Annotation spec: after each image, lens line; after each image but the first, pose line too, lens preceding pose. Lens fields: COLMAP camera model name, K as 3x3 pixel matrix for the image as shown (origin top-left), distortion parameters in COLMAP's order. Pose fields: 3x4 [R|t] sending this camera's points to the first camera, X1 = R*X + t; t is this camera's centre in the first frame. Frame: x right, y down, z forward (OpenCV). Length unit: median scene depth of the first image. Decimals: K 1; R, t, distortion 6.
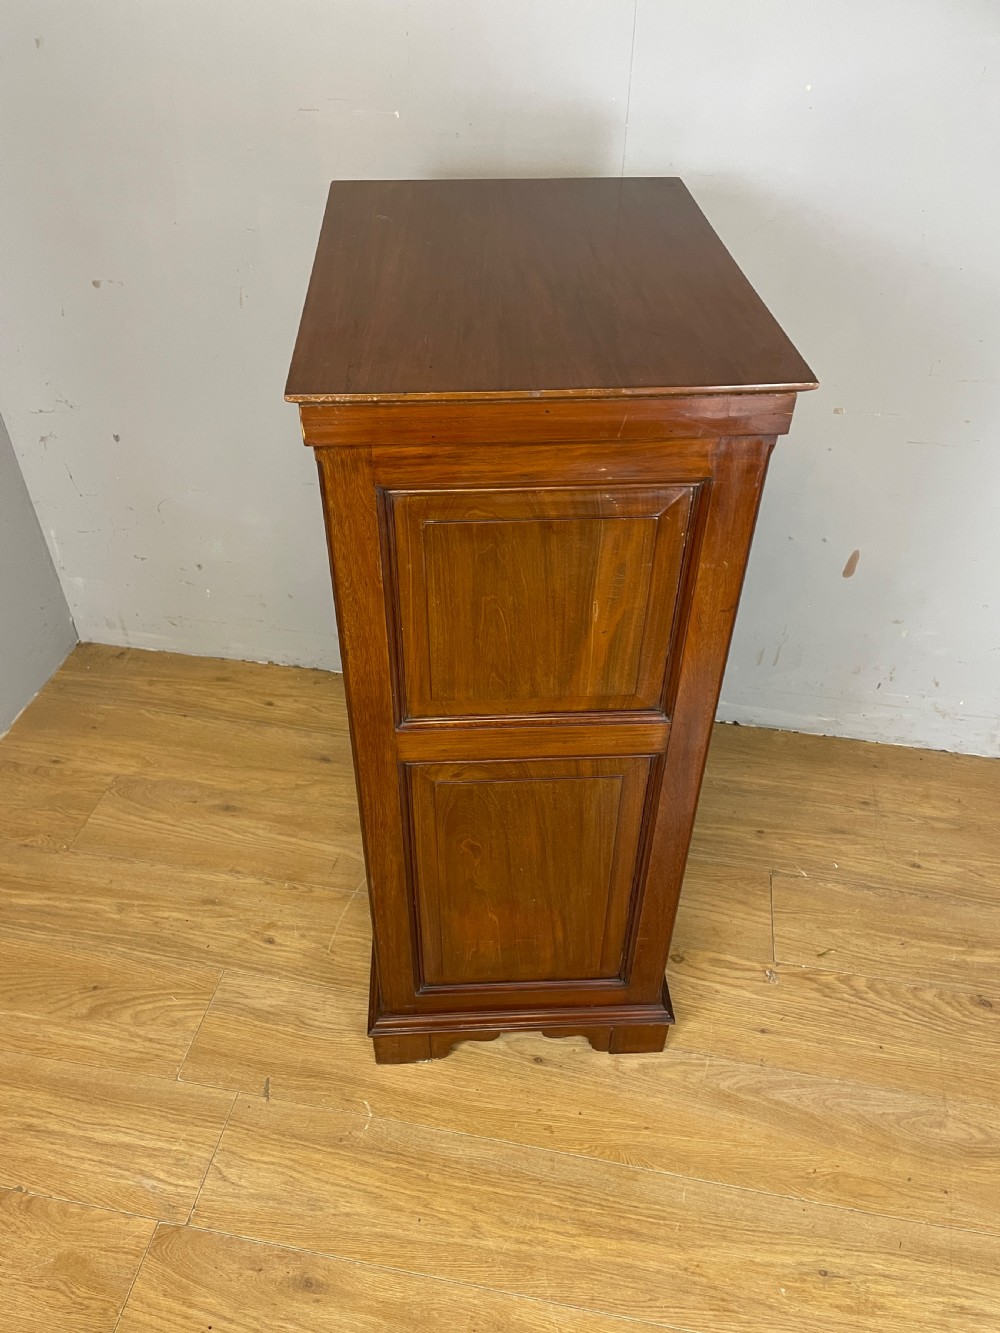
lens RADIAL K [[1005.9, 0, 486.0], [0, 1005.9, 676.5], [0, 0, 1]] dist [0.091108, -0.117817]
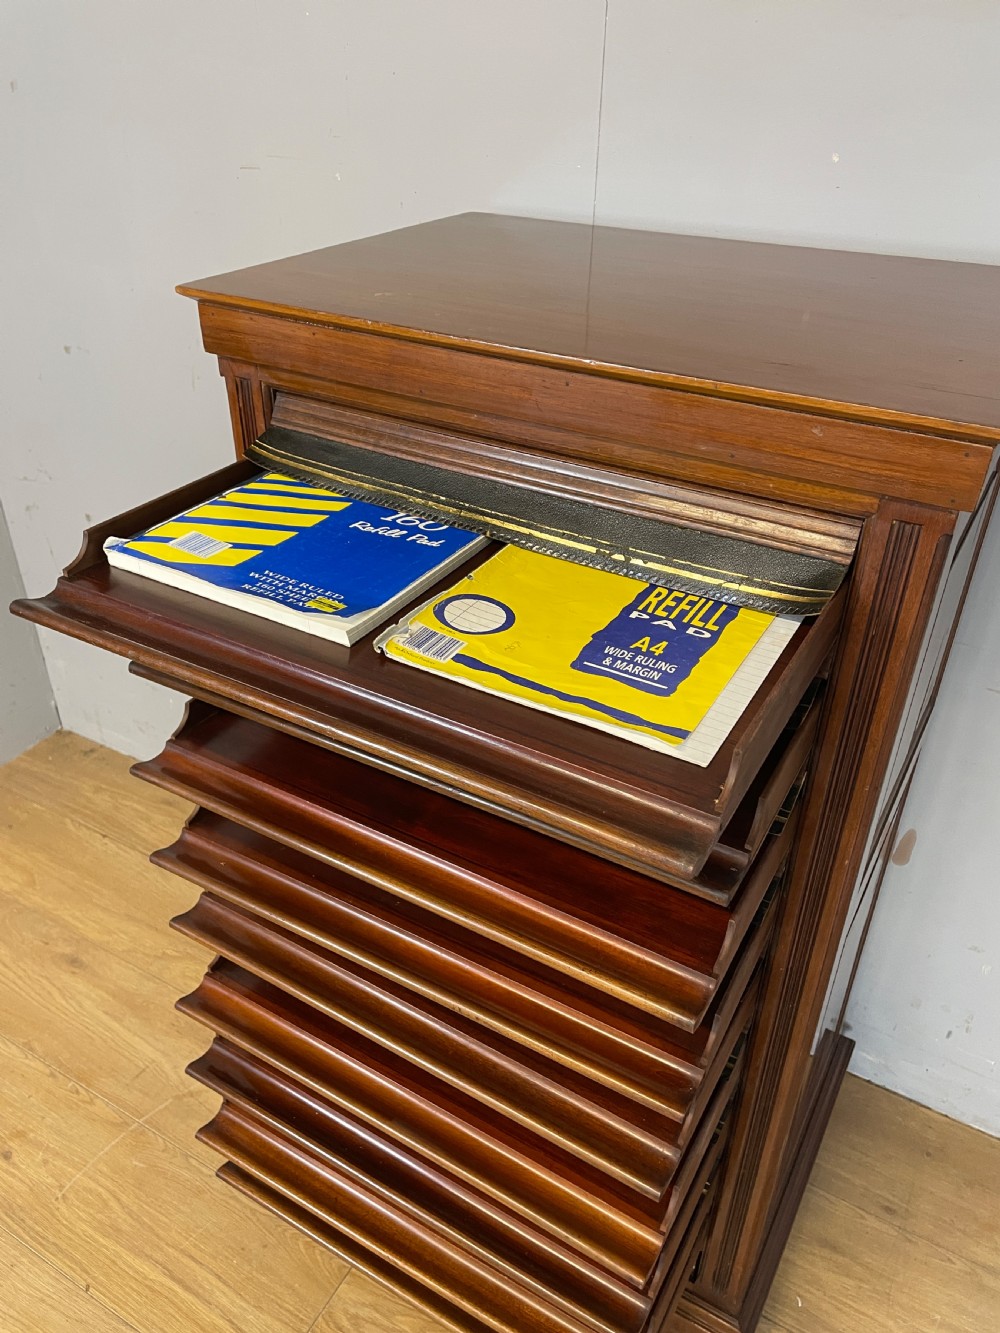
lens RADIAL K [[1005.9, 0, 488.5], [0, 1005.9, 664.6], [0, 0, 1]] dist [0.091108, -0.117817]
pose [[0.943933, 0.184604, -0.273700, 0.314907], [-0.223238, 0.967690, -0.117218, -0.104554], [0.243218, 0.171746, 0.954646, 0.315434]]
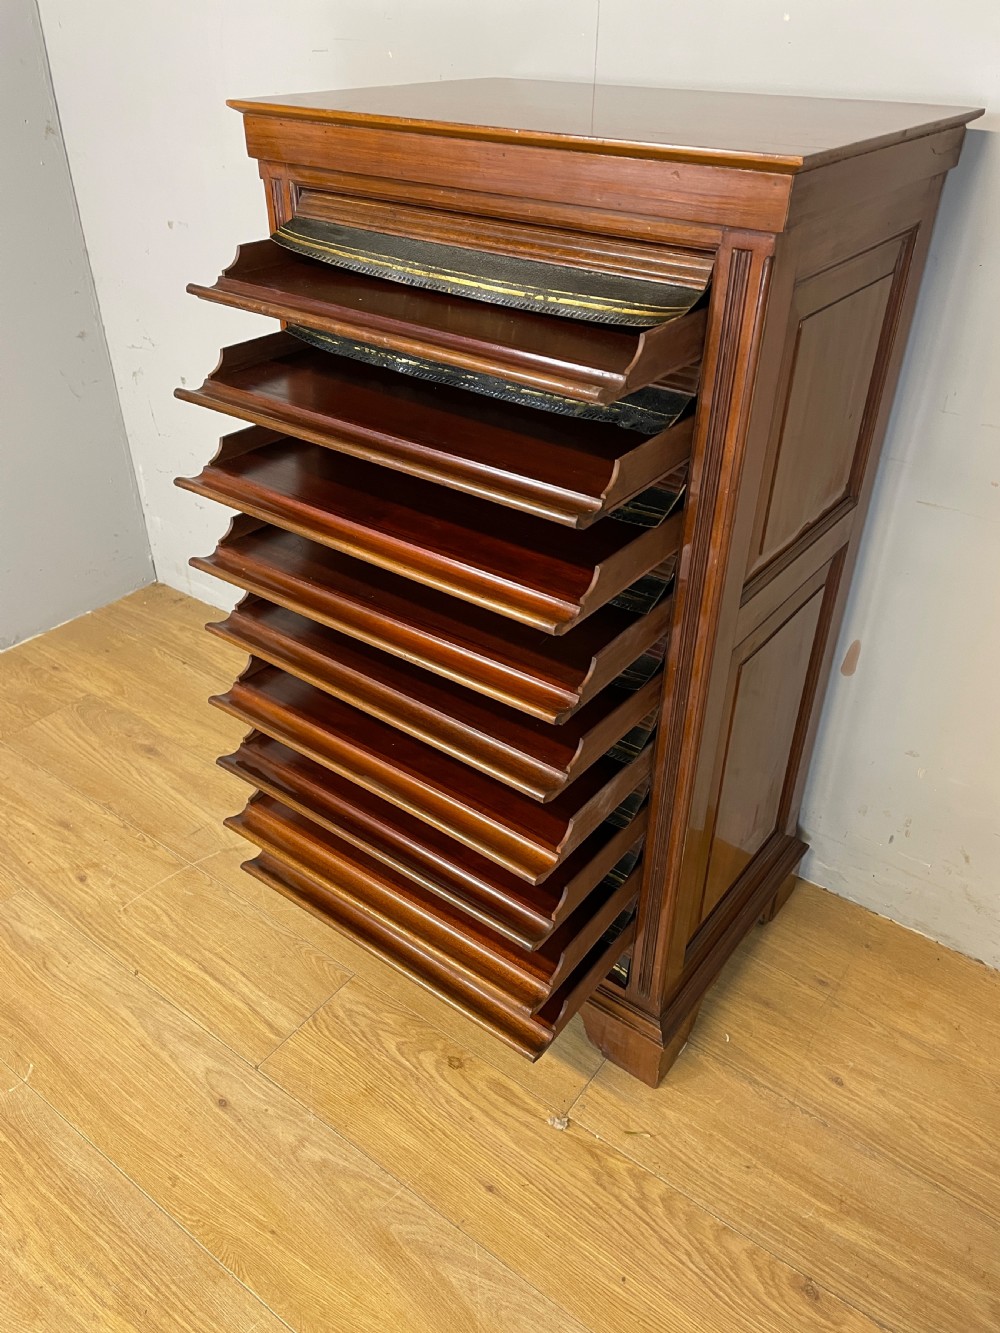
lens RADIAL K [[1005.9, 0, 494.4], [0, 1005.9, 656.4], [0, 0, 1]] dist [0.091108, -0.117817]
pose [[0.900012, 0.243442, -0.361545, 0.474350], [-0.289698, 0.953861, -0.078889, 0.032321], [0.325659, 0.175740, 0.929011, 0.240236]]
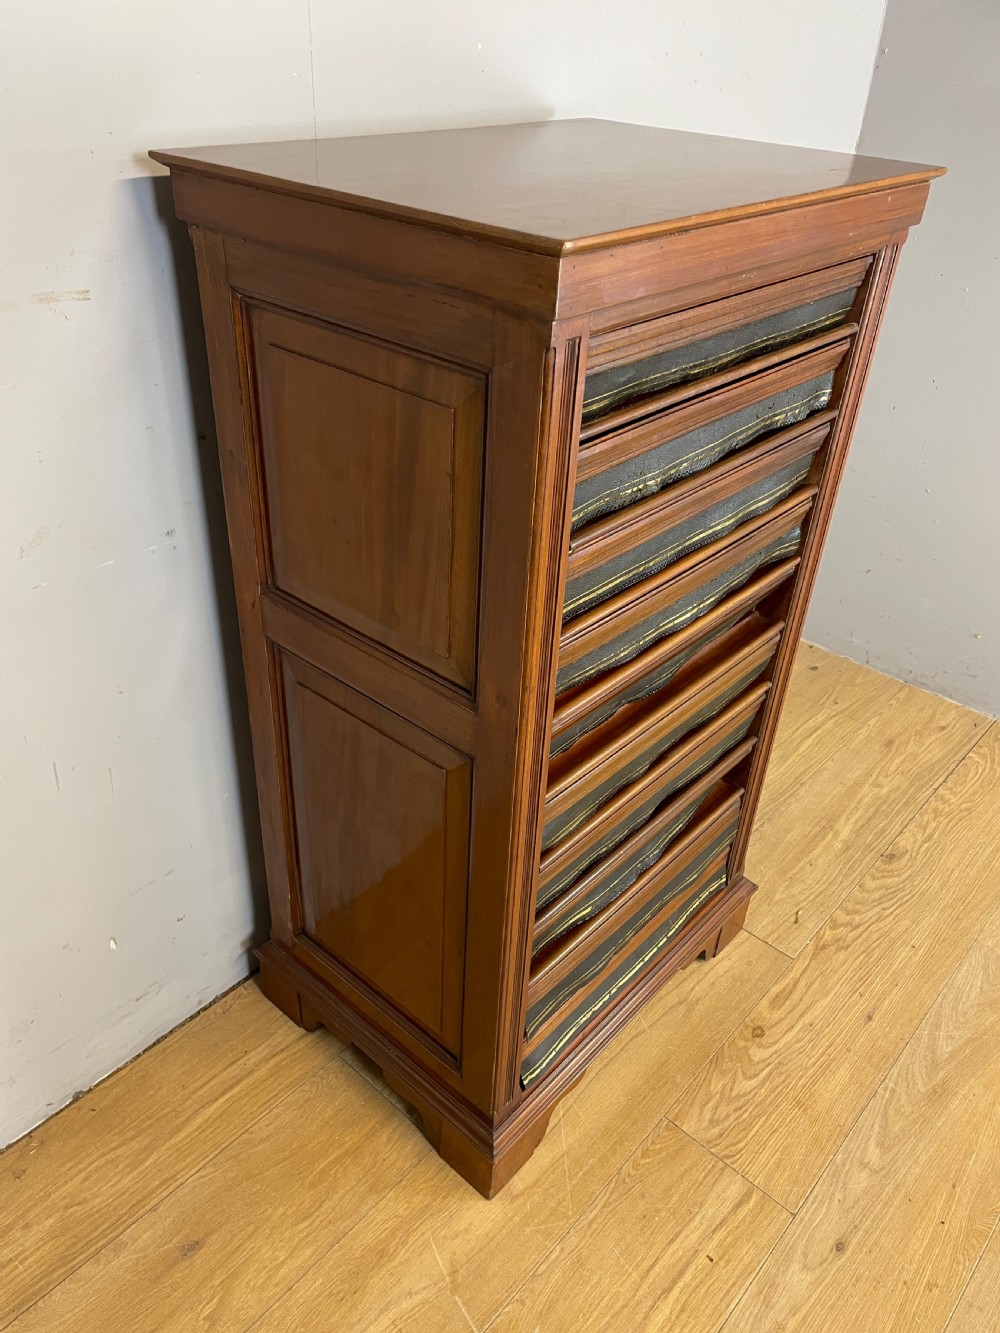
lens RADIAL K [[1005.9, 0, 488.6], [0, 1005.9, 664.1], [0, 0, 1]] dist [0.091108, -0.117817]
pose [[0.517033, -0.452346, 0.726677, -0.463109], [0.528911, 0.836323, 0.144277, -0.253793], [-0.673000, 0.309752, 0.671658, 0.531405]]
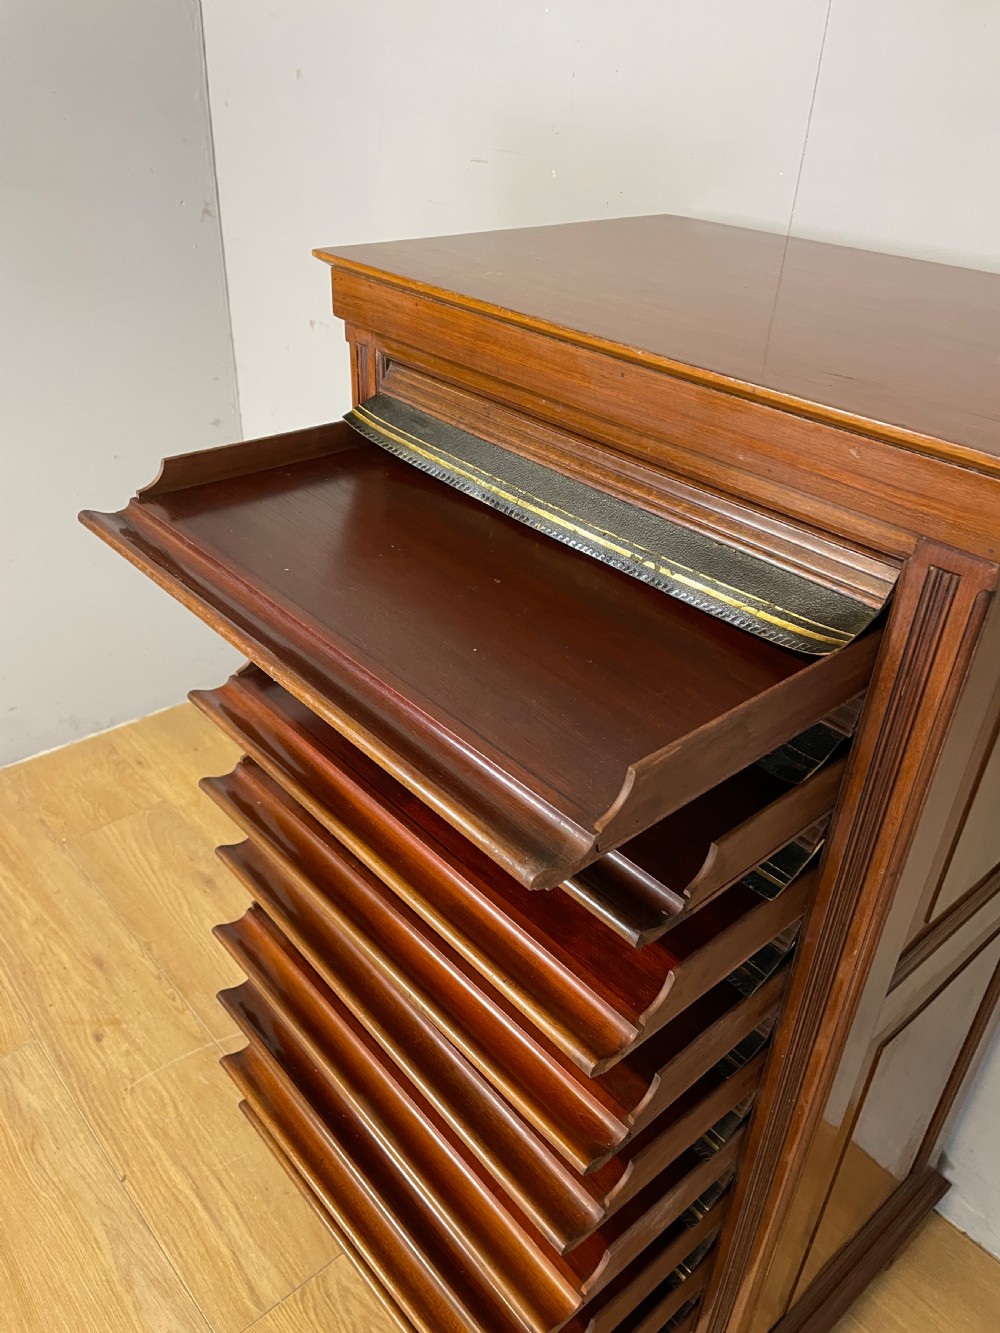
lens RADIAL K [[1005.9, 0, 491.0], [0, 1005.9, 662.1], [0, 0, 1]] dist [0.091108, -0.117817]
pose [[0.791883, 0.345605, -0.503466, 0.412834], [-0.428757, 0.901720, -0.055389, -0.128599], [0.434843, 0.259727, 0.862238, 0.369790]]
